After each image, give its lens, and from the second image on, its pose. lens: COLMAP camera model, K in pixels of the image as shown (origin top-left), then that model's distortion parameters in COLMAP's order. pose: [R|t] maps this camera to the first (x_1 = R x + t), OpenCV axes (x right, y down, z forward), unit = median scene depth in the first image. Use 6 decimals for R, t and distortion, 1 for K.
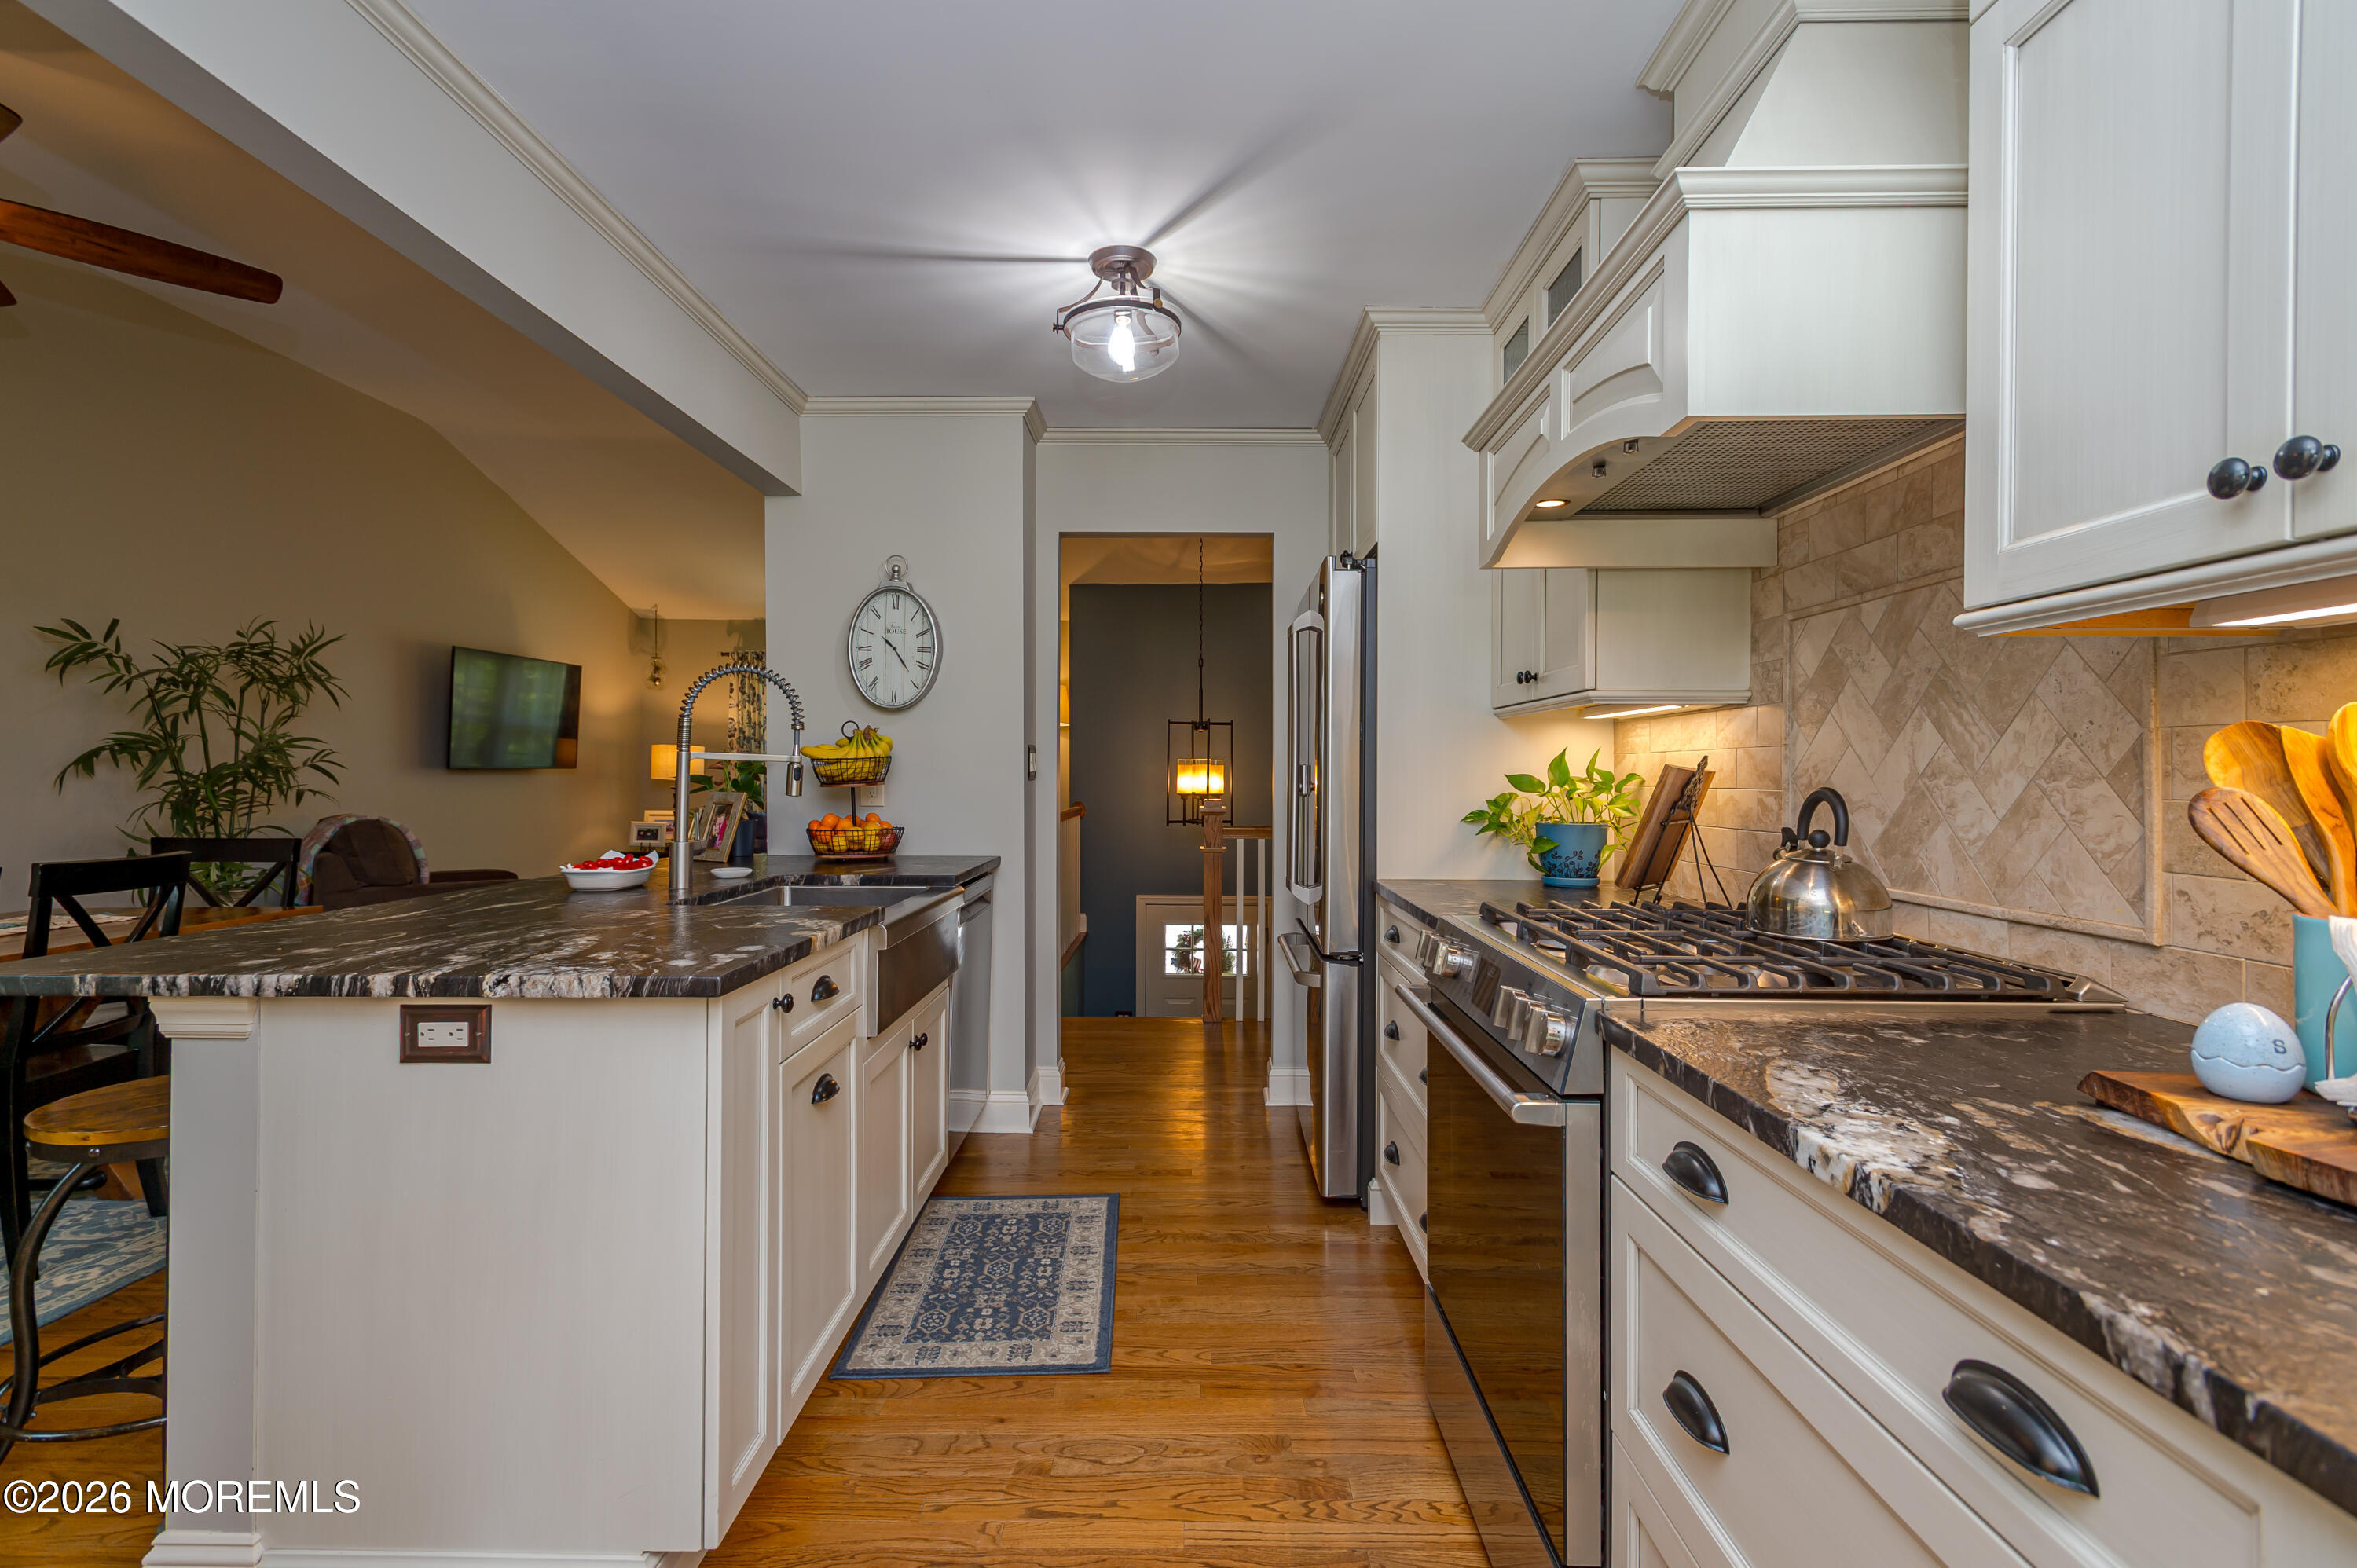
lens RADIAL K [[1082.9, 0, 1173.1], [0, 1082.9, 776.3], [0, 0, 1]] dist [0.000448, -0.000498]
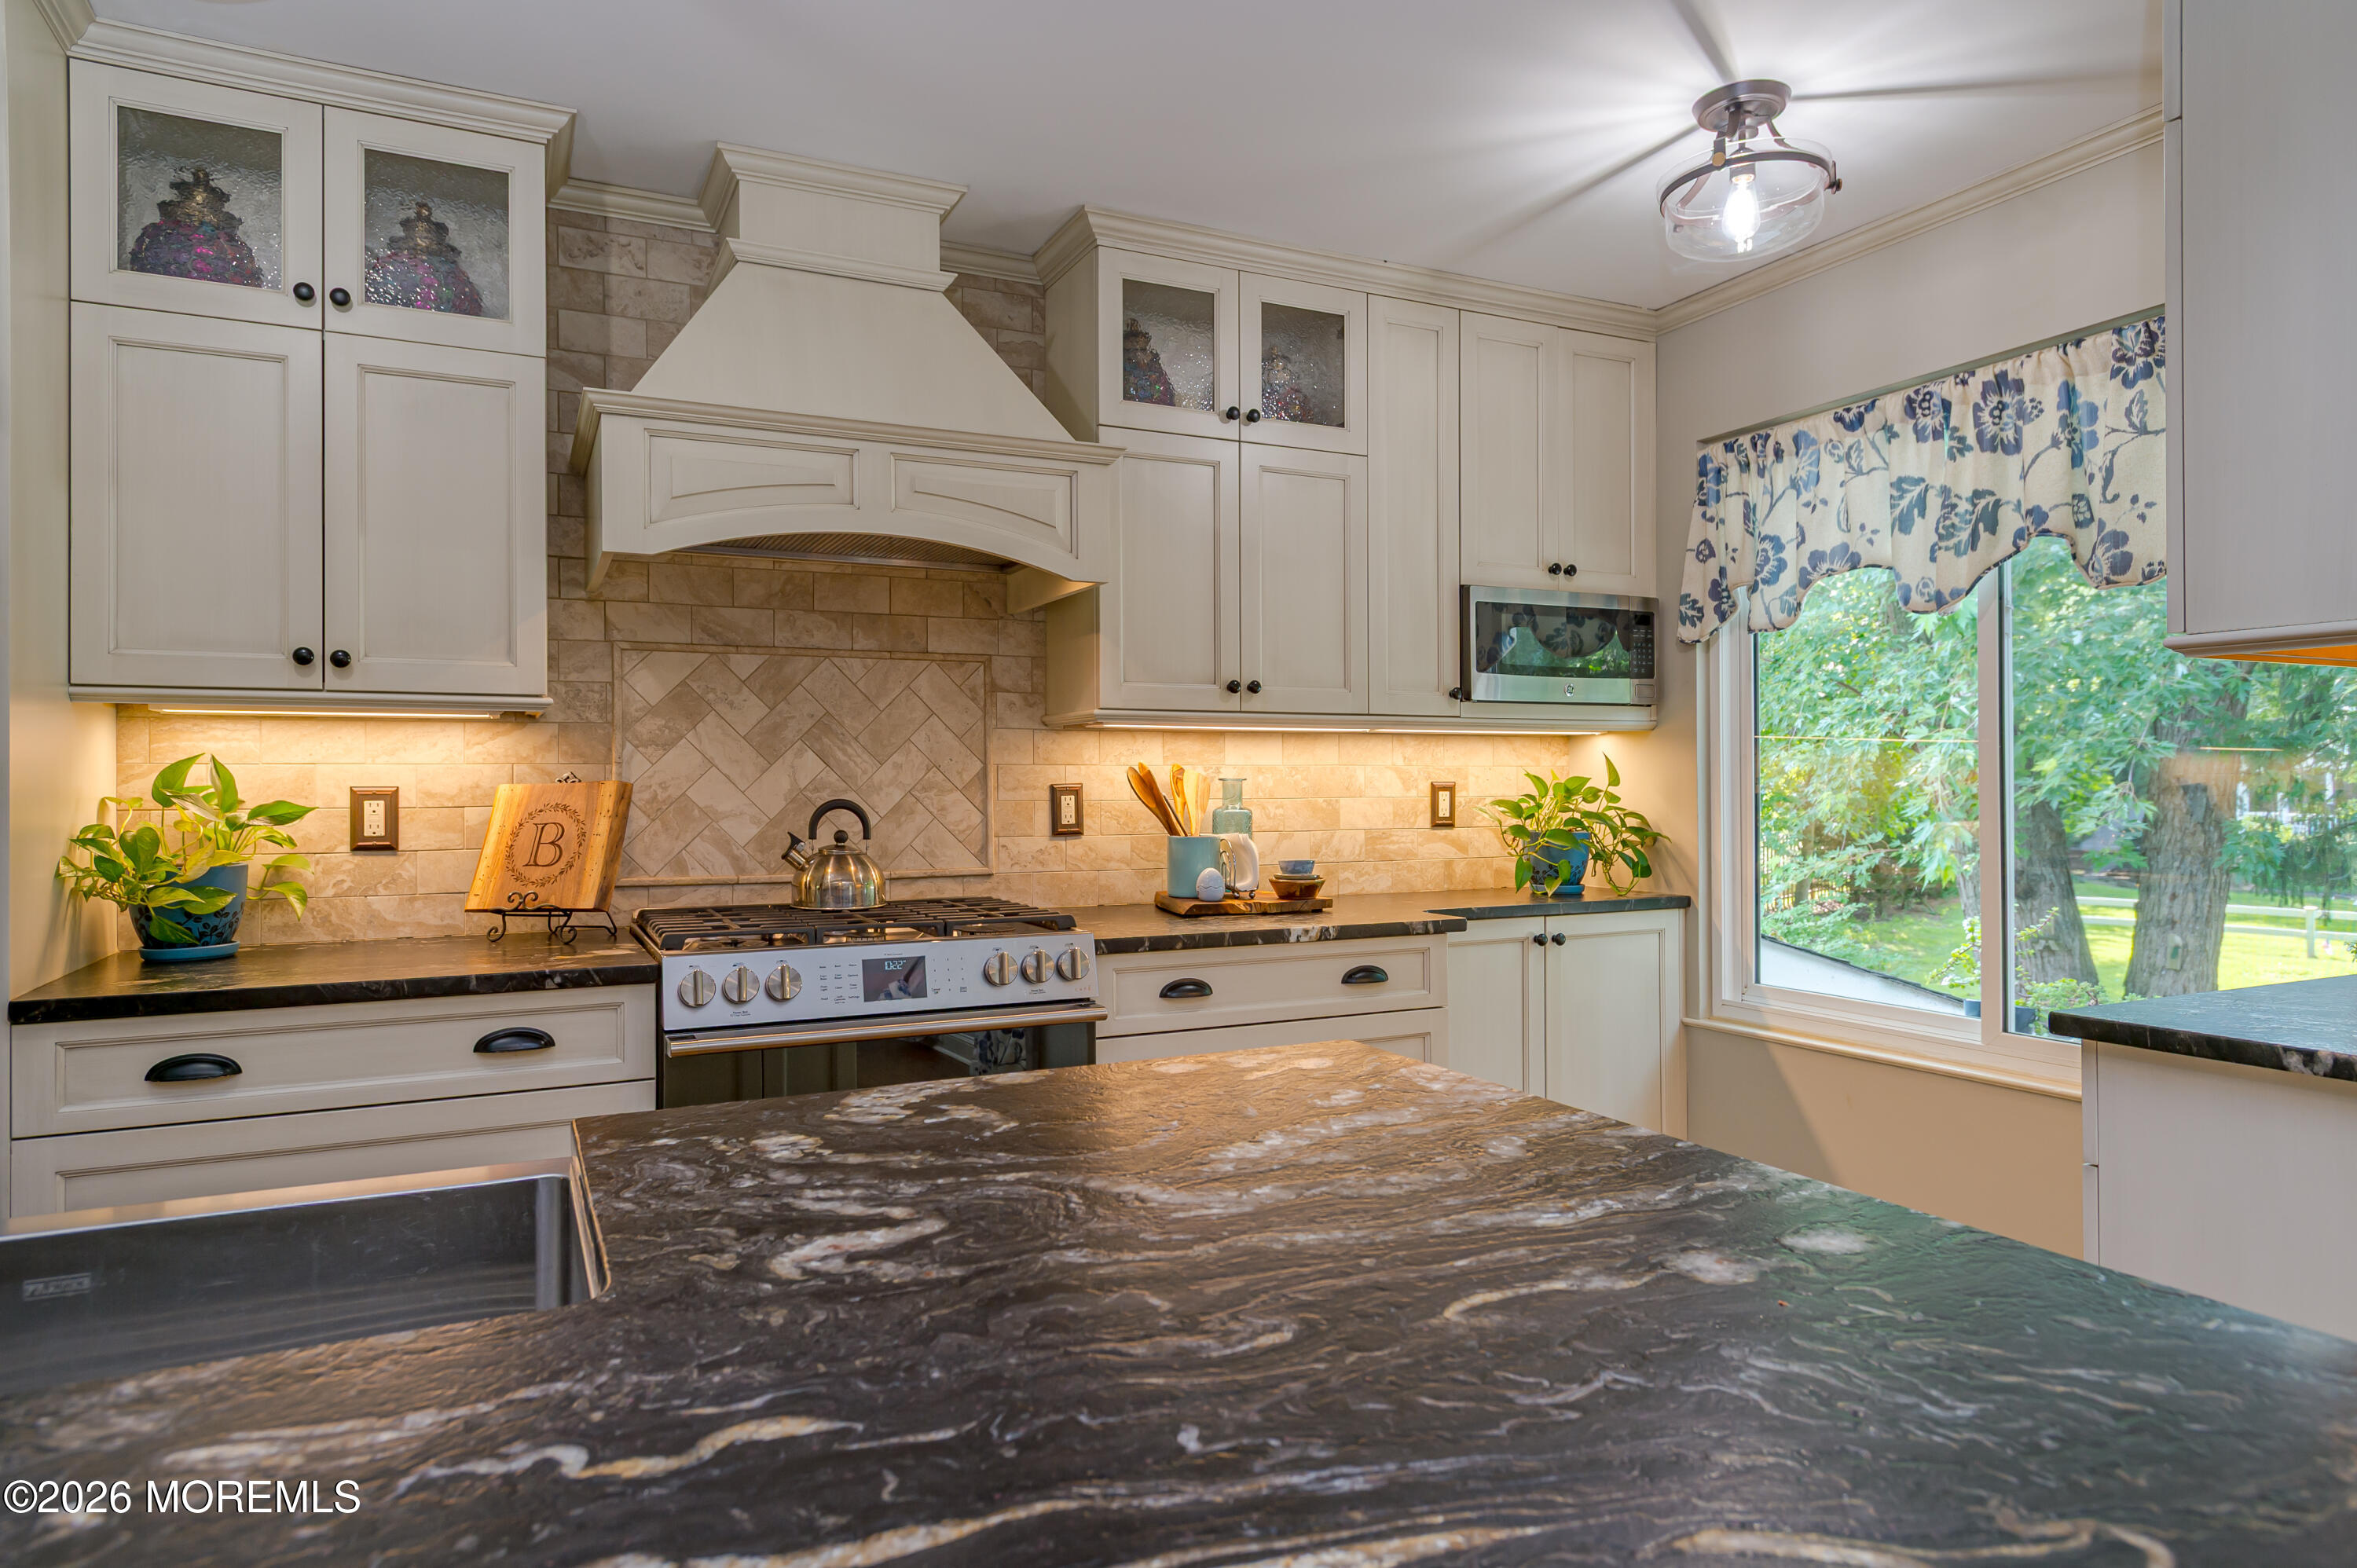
lens RADIAL K [[1379.8, 0, 1178.5], [0, 1379.8, 784.0], [0, 0, 1]] dist [0.002747, -0.002005]
pose [[-0.456164, -0.003774, 0.889888, -0.522591], [0.003023, 0.999979, 0.005791, -0.007987], [-0.889890, 0.005332, -0.456143, 0.643398]]
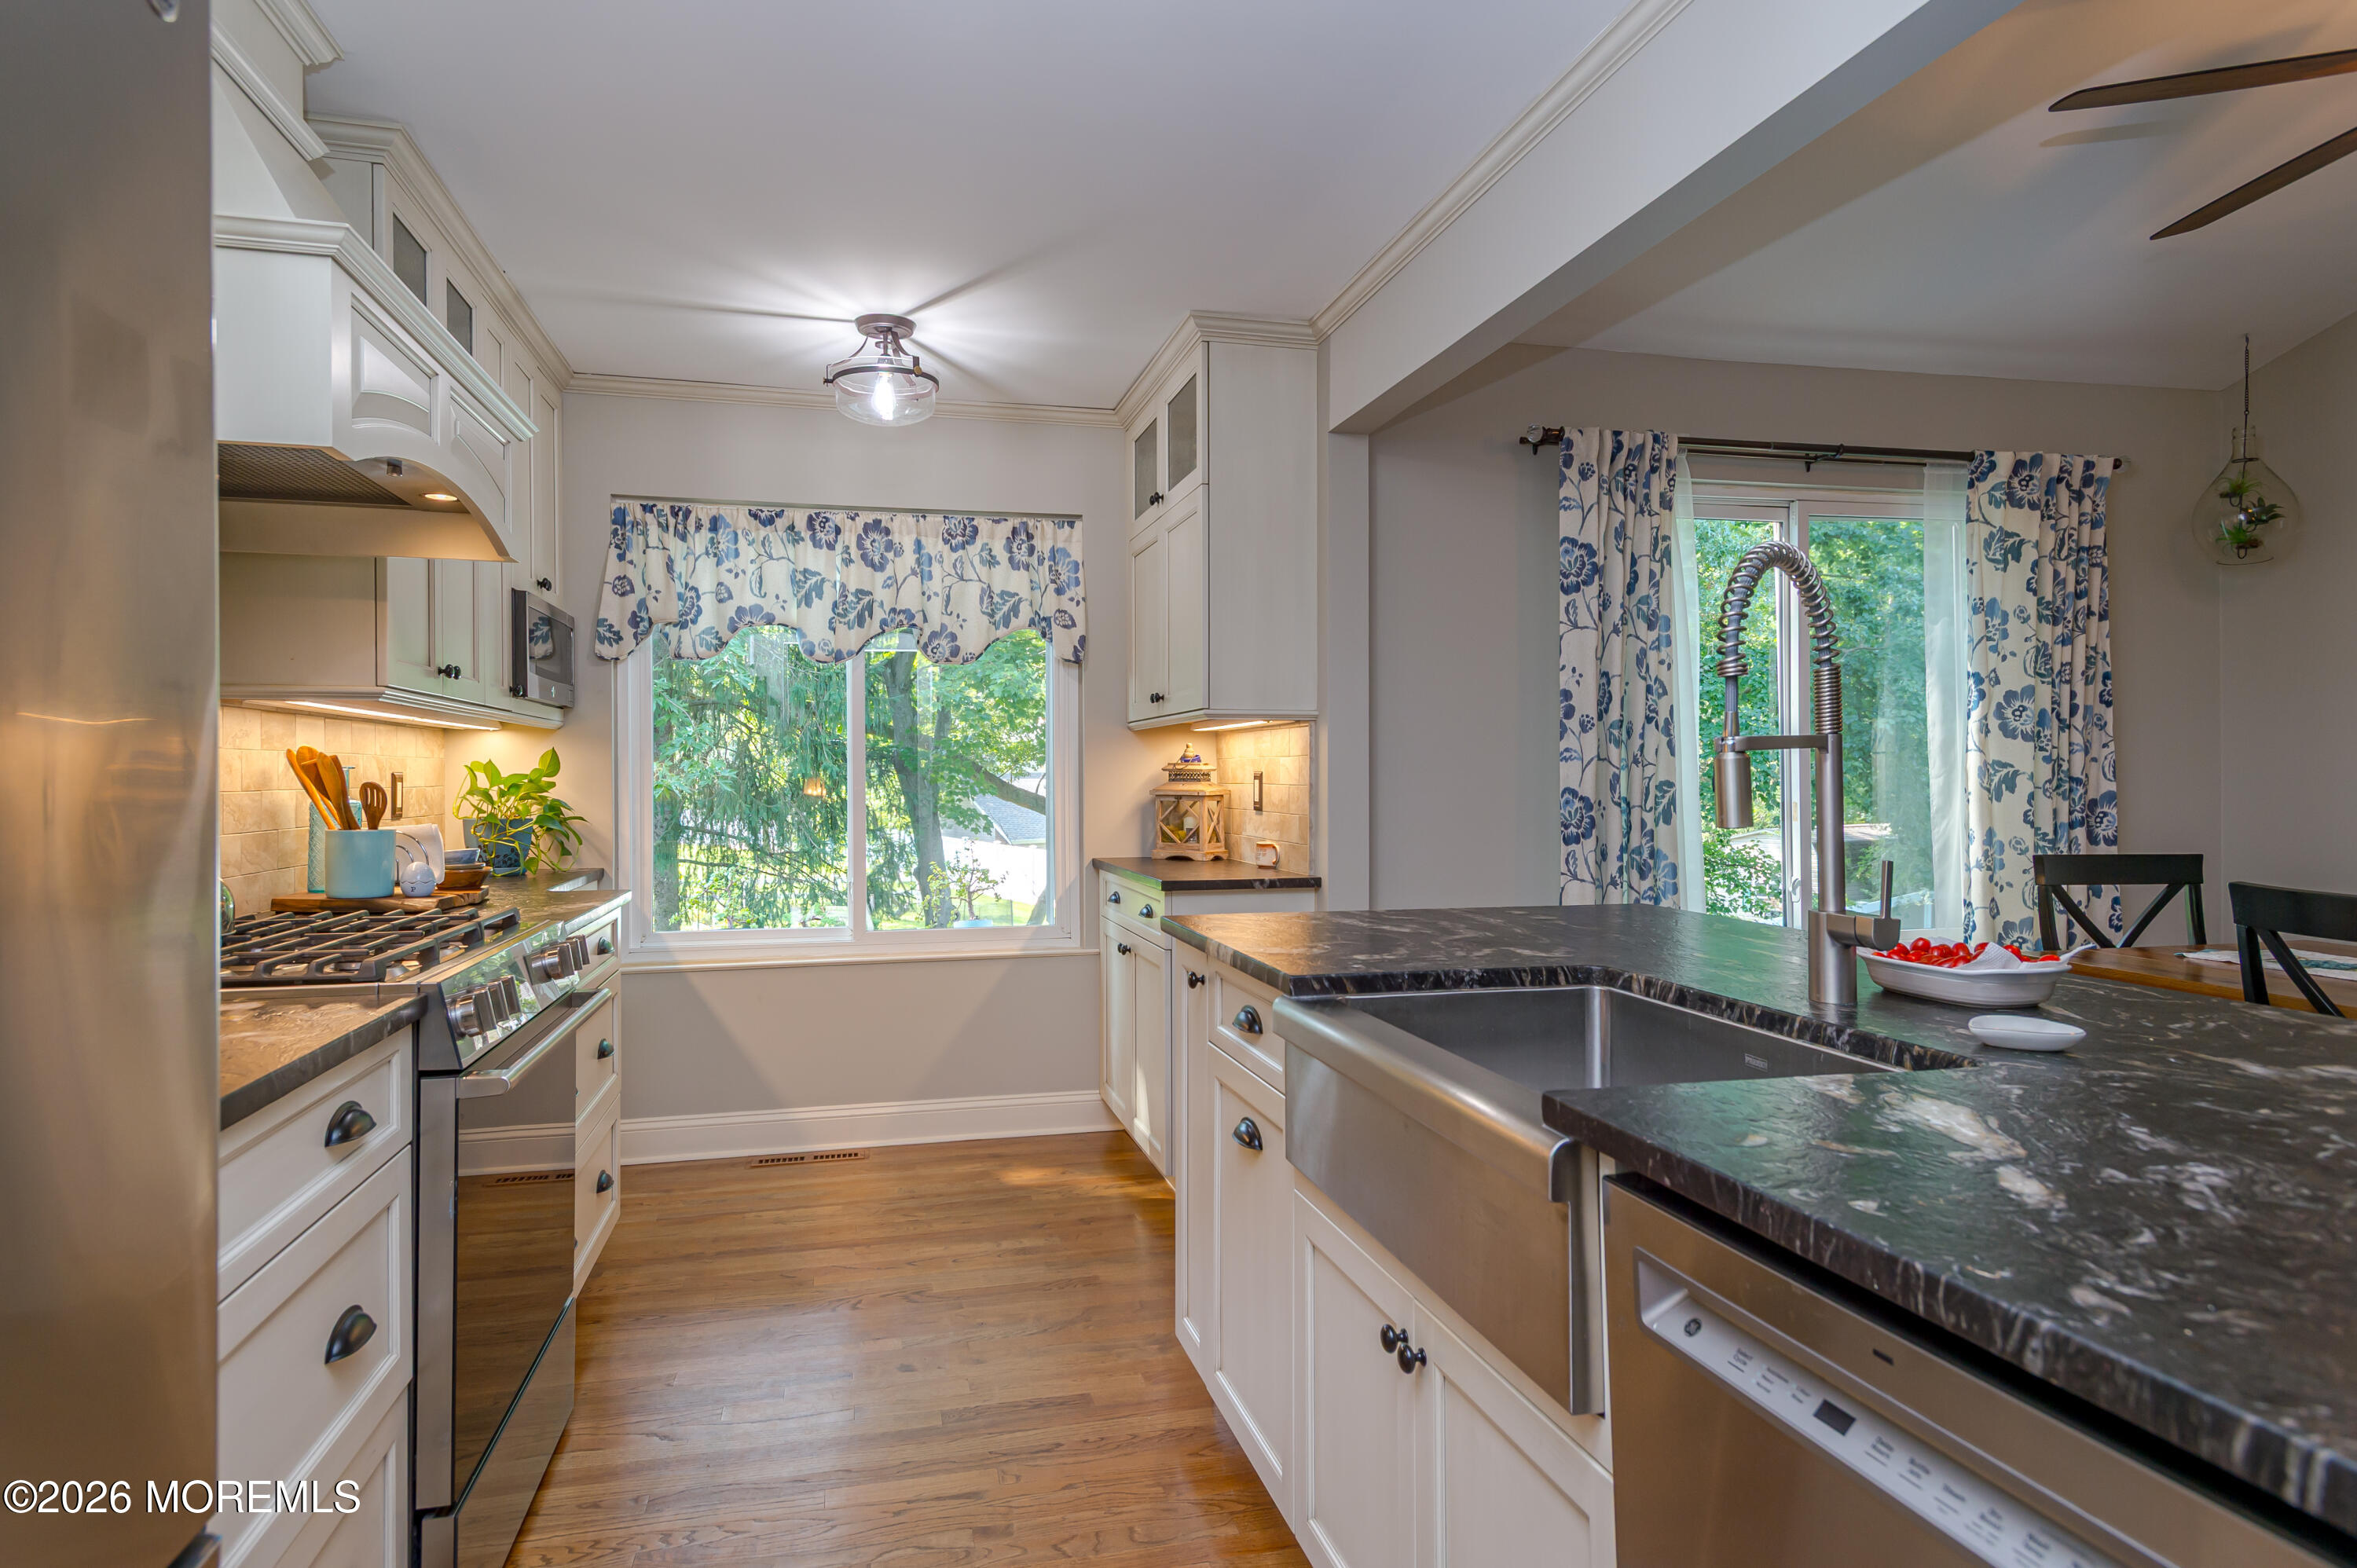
lens RADIAL K [[1320.8, 0, 1178.5], [0, 1320.8, 784.0], [0, 0, 1]] dist [0.002652, 0.000374]
pose [[-0.965166, -0.003906, -0.261610, 0.008028], [-0.004700, 0.999986, 0.002409, 0.000624], [0.261597, 0.003554, -0.965171, 1.098154]]
